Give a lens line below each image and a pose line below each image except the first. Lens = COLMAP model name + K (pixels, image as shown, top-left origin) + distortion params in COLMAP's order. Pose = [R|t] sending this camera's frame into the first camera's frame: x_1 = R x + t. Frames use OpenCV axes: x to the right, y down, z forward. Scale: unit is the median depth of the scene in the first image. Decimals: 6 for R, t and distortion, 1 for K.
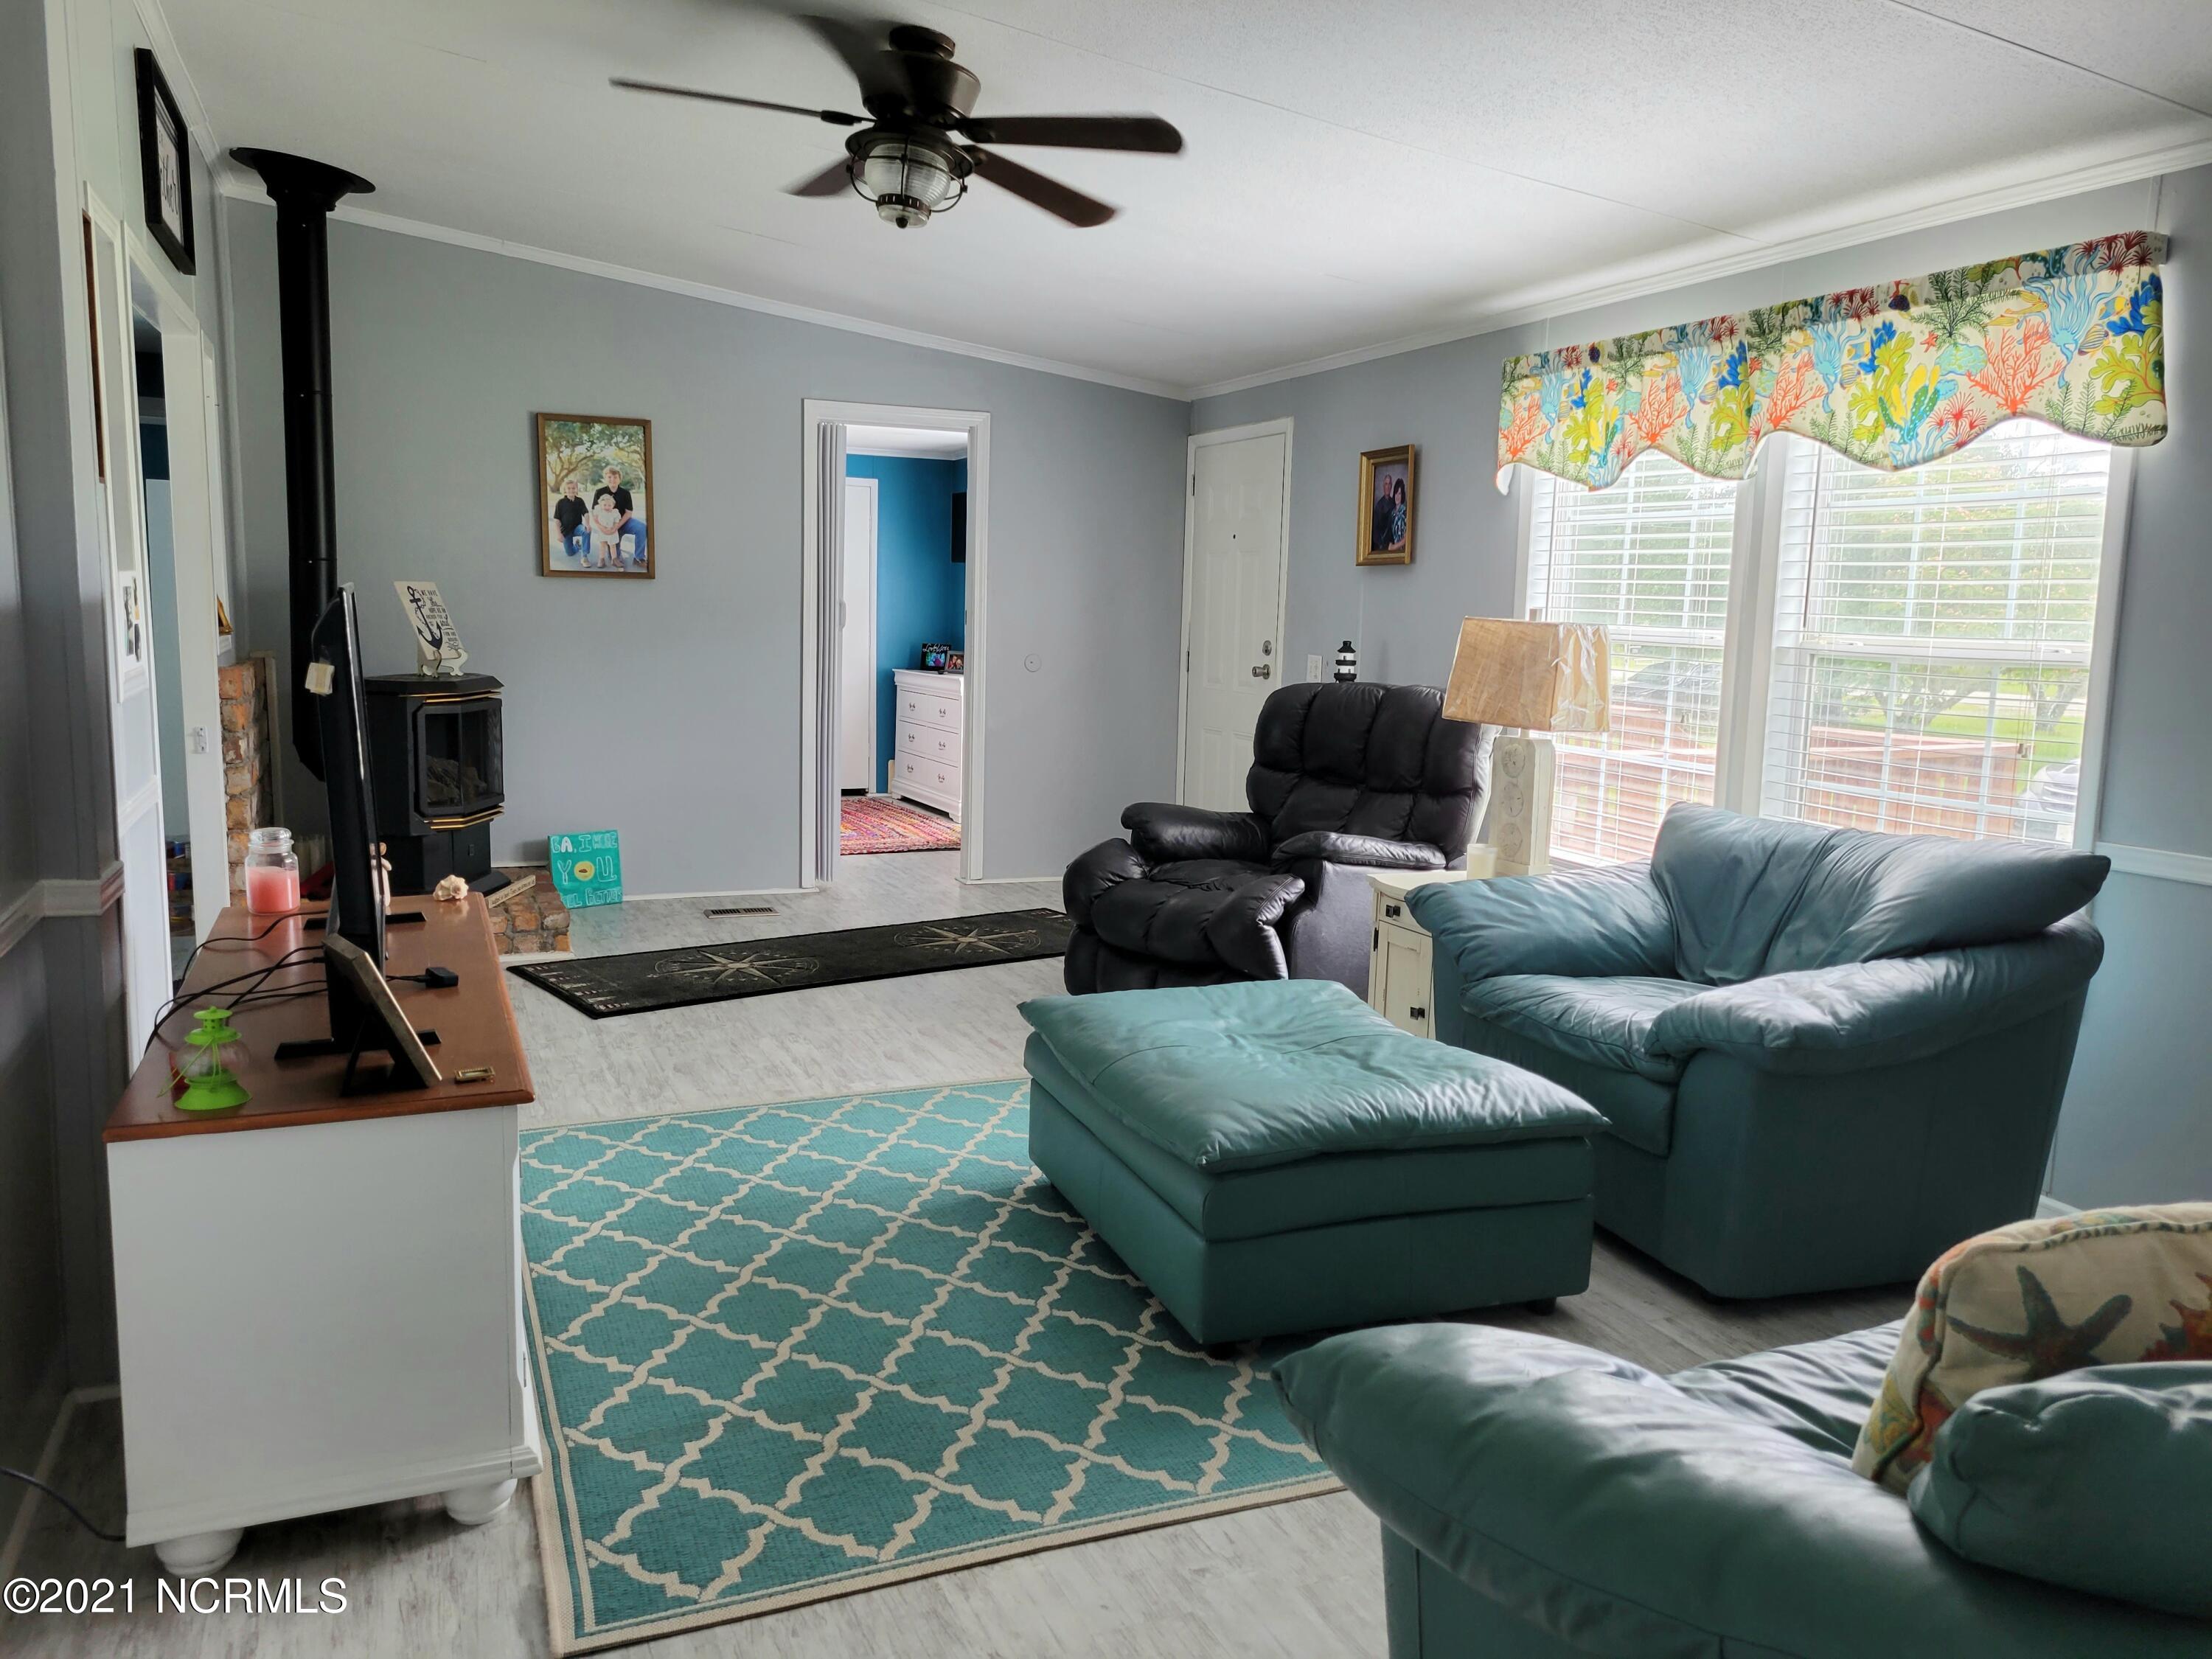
lens RADIAL K [[1661.0, 0, 1107.3], [0, 1661.0, 830.3], [0, 0, 1]] dist [0.007985, -0.004532]
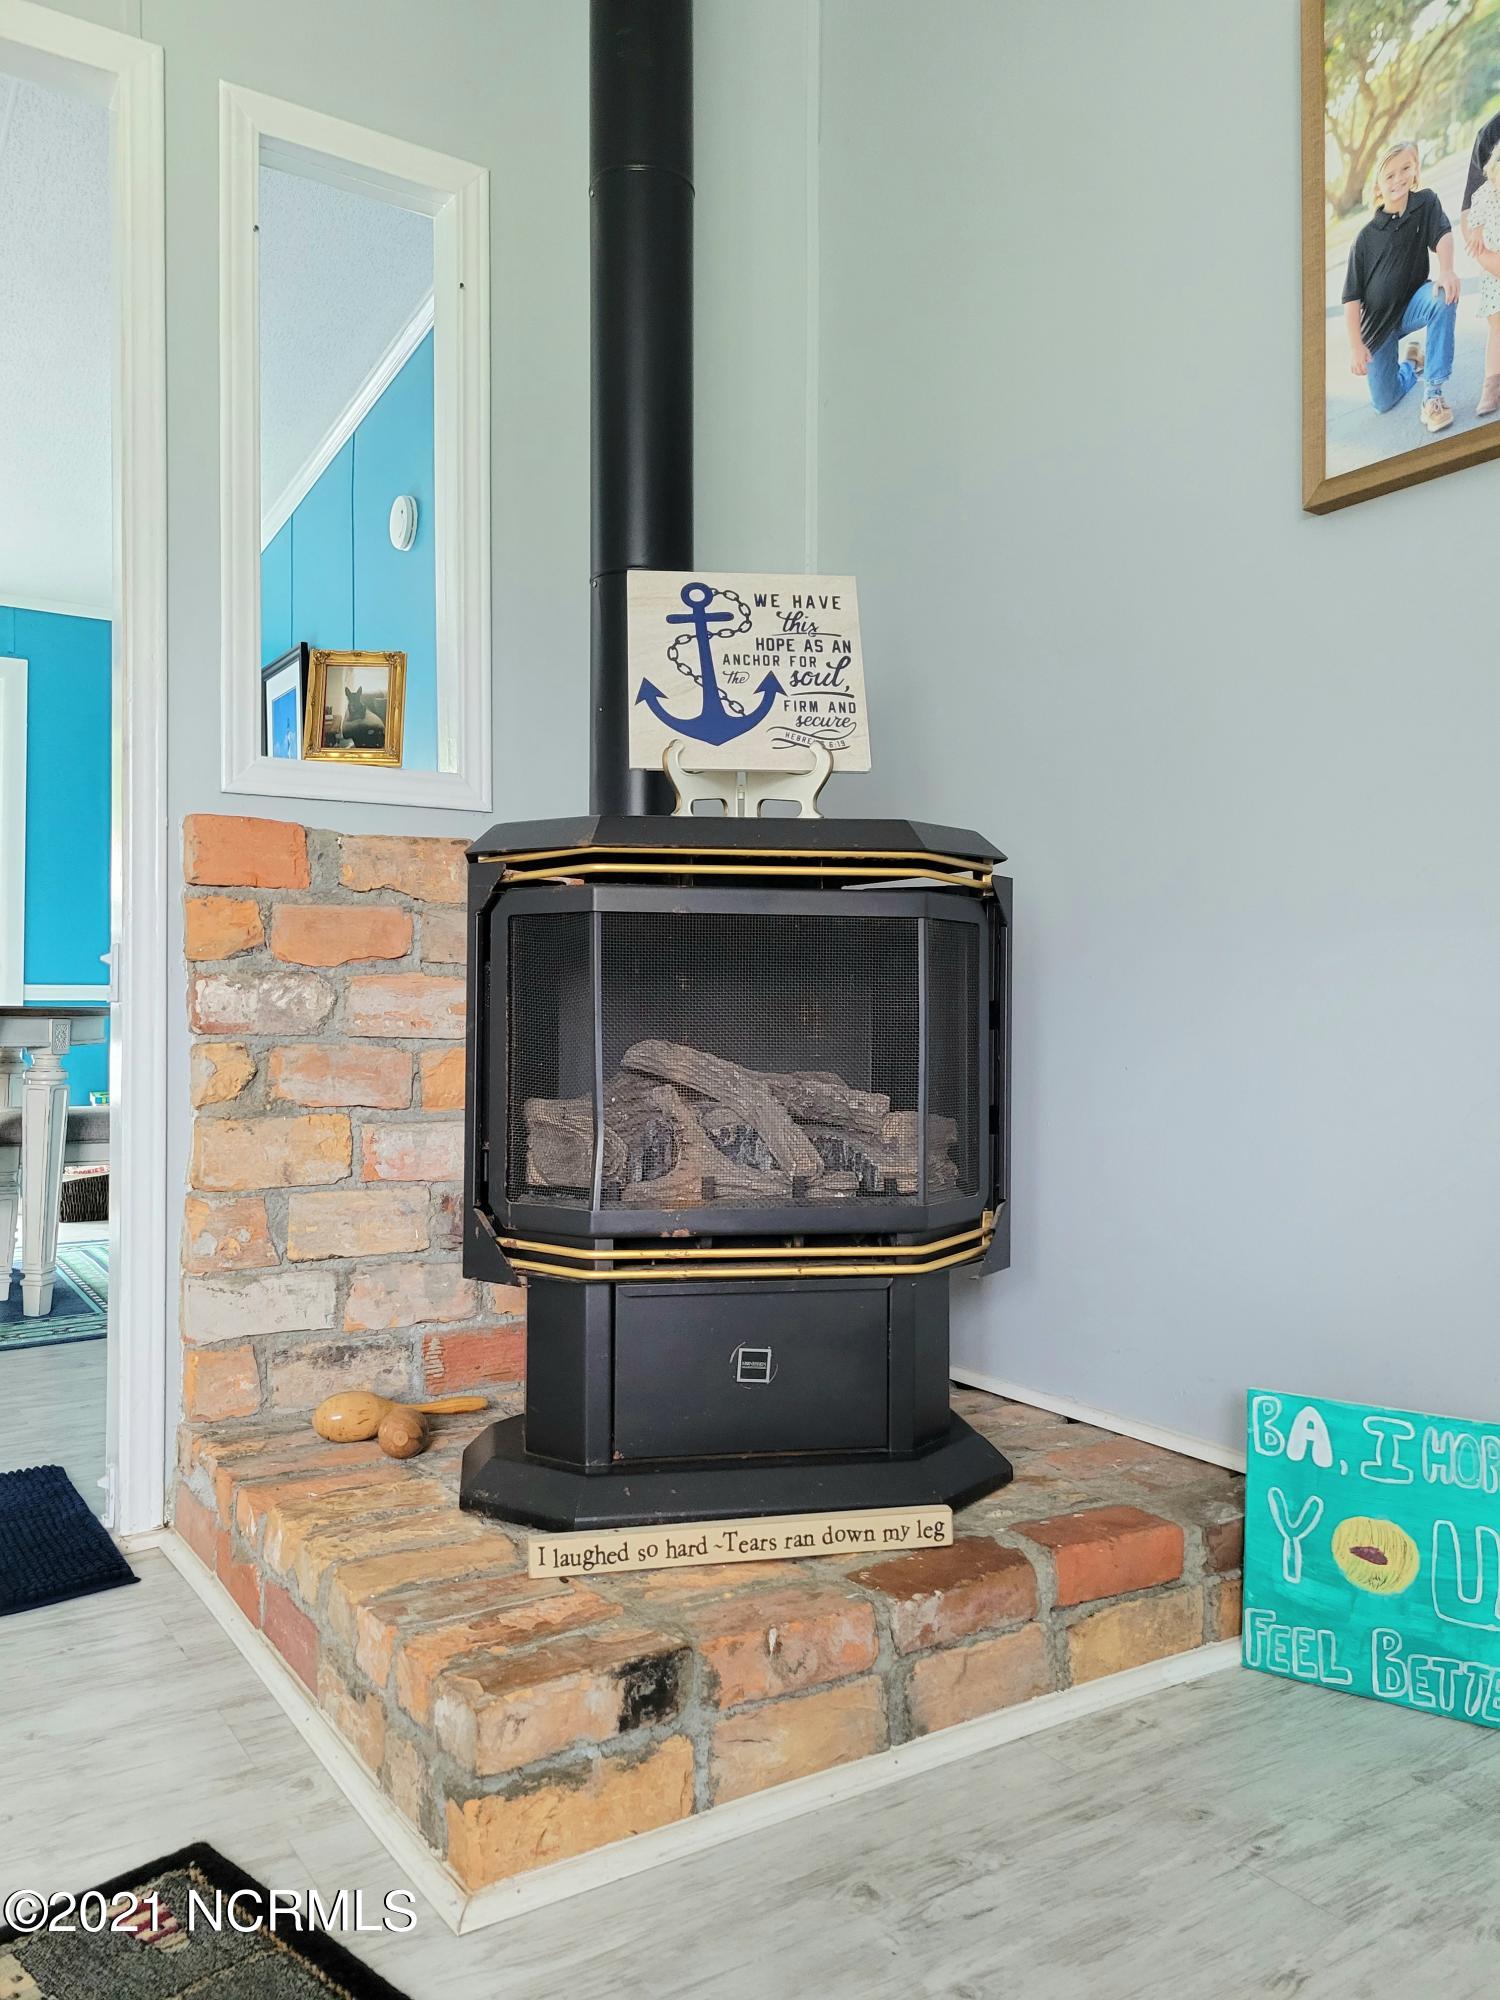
lens RADIAL K [[1501.8, 0, 749.8], [0, 1501.8, 993.4], [0, 0, 1]] dist [0.007985, -0.004532]
pose [[0.151368, -0.034591, -0.987872, -0.079035], [-0.135147, 0.989278, -0.055348, -0.033549], [0.979195, 0.141886, 0.145071, 0.759387]]
